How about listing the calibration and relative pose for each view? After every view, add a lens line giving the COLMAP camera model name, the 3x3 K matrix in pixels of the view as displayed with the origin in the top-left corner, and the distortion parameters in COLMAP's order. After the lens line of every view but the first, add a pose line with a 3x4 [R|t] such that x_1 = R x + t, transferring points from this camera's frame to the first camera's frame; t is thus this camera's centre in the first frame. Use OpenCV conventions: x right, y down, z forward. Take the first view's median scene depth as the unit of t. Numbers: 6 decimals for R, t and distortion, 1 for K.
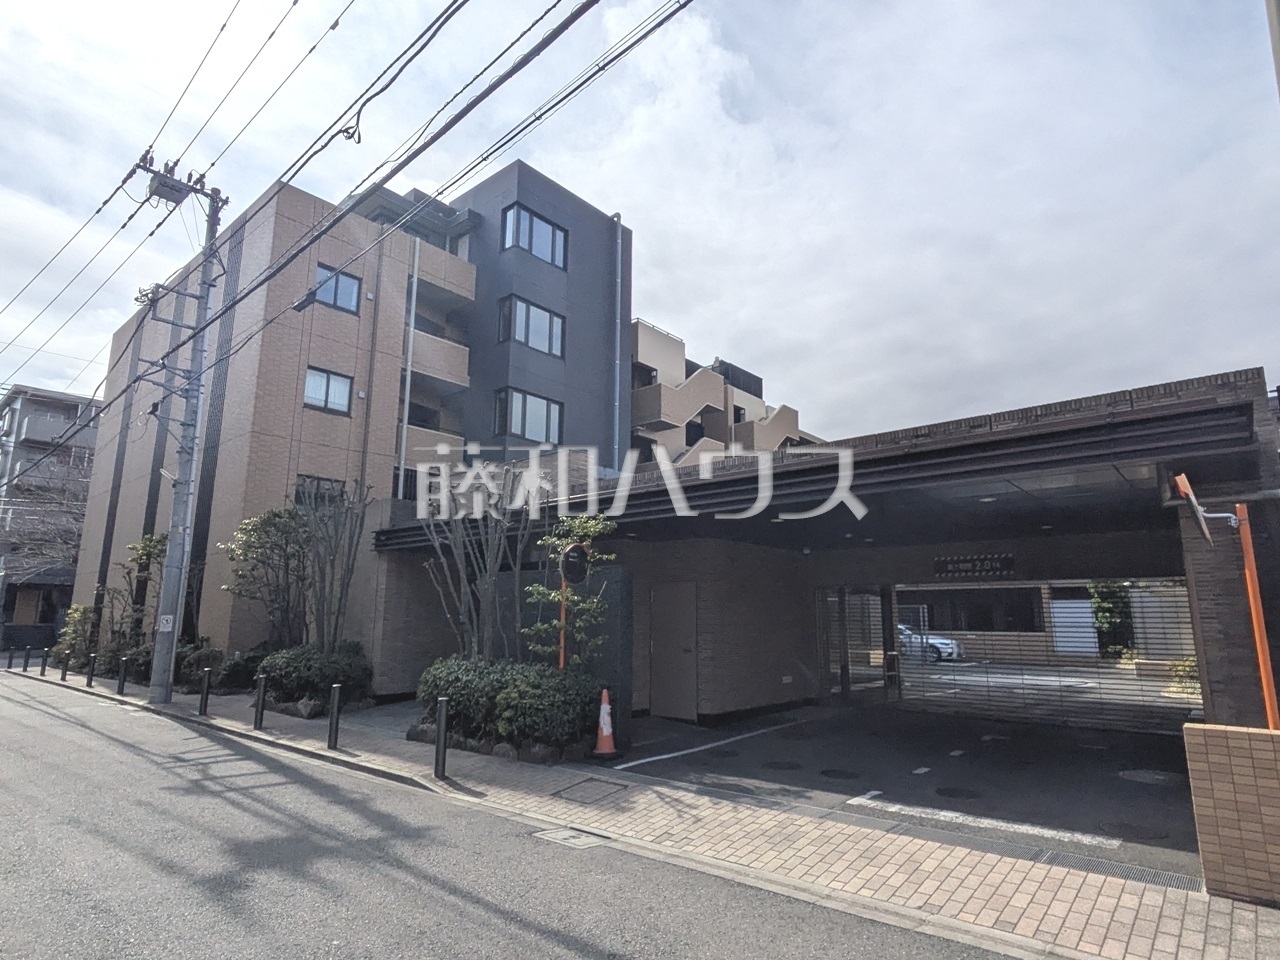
lens RADIAL K [[687.0, 0, 640.0], [0, 687.0, 480.0], [0, 0, 1]] dist [0.005807, 0.000633]
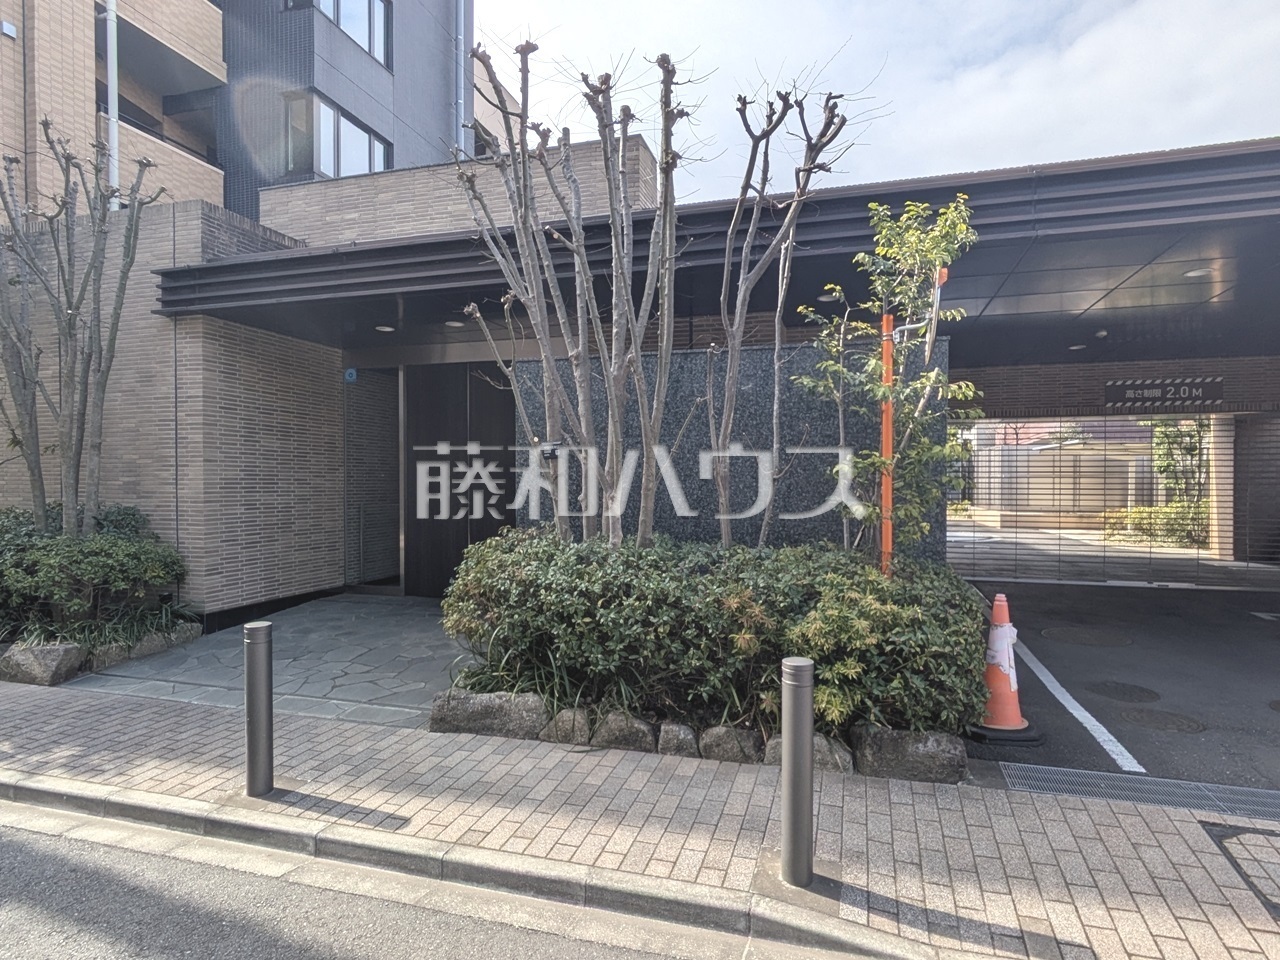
lens RADIAL K [[705.8, 0, 640.0], [0, 705.8, 480.0], [0, 0, 1]] dist [-0.001545, 0.000075]
pose [[0.914003, -0.001757, 0.405705, -0.313974], [-0.077924, 0.980612, 0.179800, 0.112386], [-0.398155, -0.195952, 0.896145, 0.471012]]
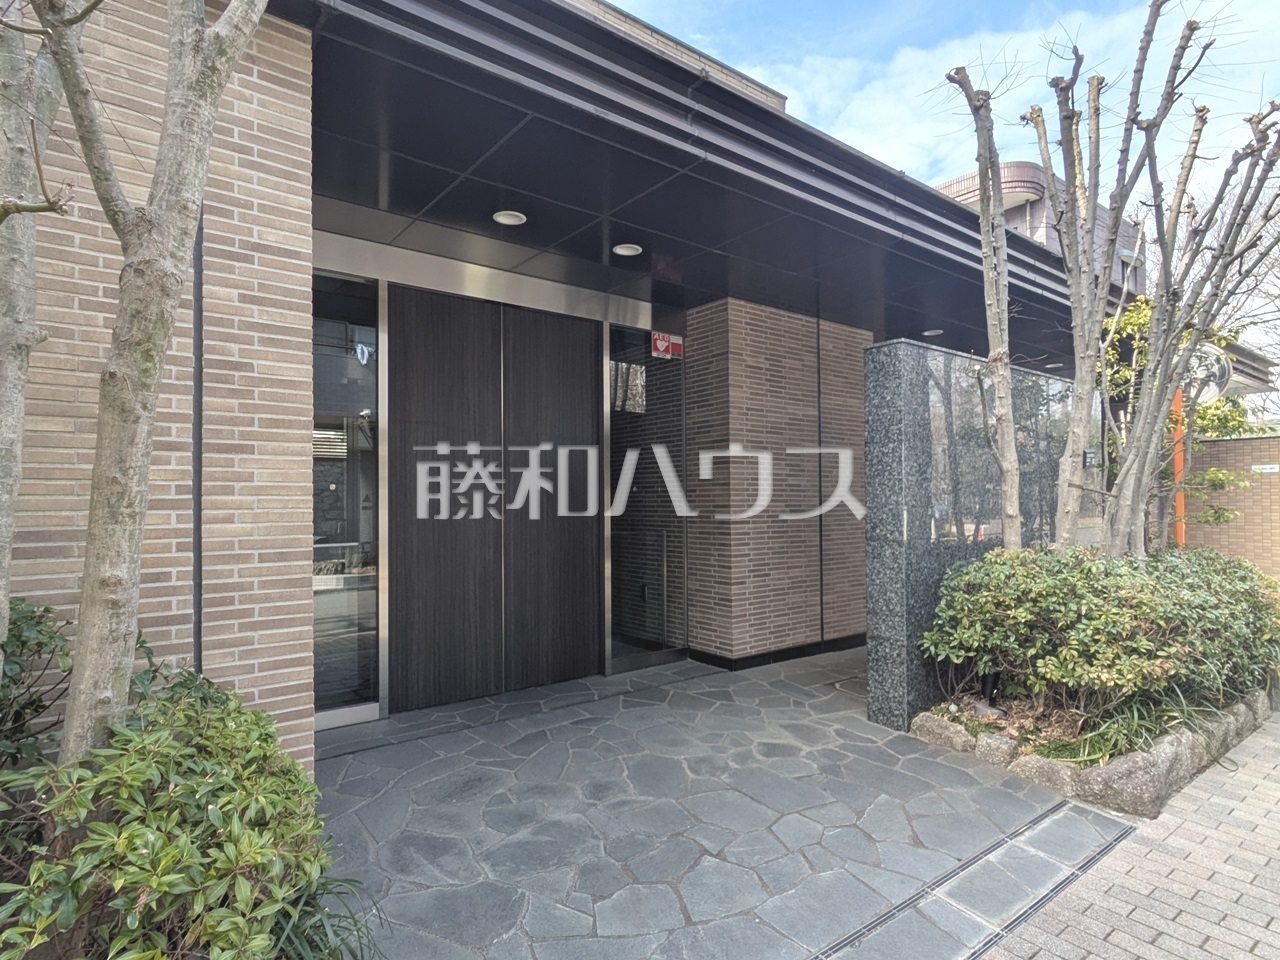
lens RADIAL K [[687.0, 0, 640.0], [0, 687.0, 480.0], [0, 0, 1]] dist [0.005807, 0.000633]
pose [[0.236156, -0.004047, 0.971707, -0.548833], [-0.173009, 0.983839, 0.046145, 0.204140], [-0.956189, -0.179011, 0.231639, 0.936731]]
